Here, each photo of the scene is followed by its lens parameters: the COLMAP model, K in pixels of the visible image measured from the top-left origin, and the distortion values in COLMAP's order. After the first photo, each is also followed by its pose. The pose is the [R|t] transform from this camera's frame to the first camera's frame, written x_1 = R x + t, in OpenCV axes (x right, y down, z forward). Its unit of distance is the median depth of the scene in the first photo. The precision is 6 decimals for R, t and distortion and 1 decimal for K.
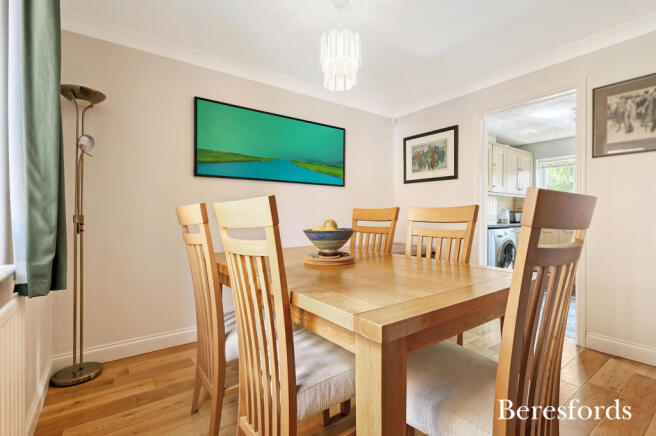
lens RADIAL K [[310.9, 0, 327.6], [0, 310.9, 217.6], [0, 0, 1]] dist [0.001973, 0.000158]
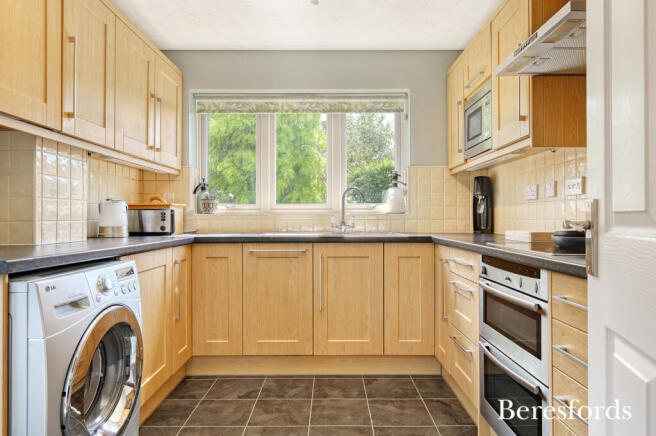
lens RADIAL K [[434.6, 0, 328.3], [0, 434.6, 218.5], [0, 0, 1]] dist [0.006946, 0.001124]
pose [[0.598275, -0.003270, 0.801284, 0.329278], [0.017904, 0.999797, -0.009287, 0.003454], [-0.801091, 0.019902, 0.598212, 0.530411]]
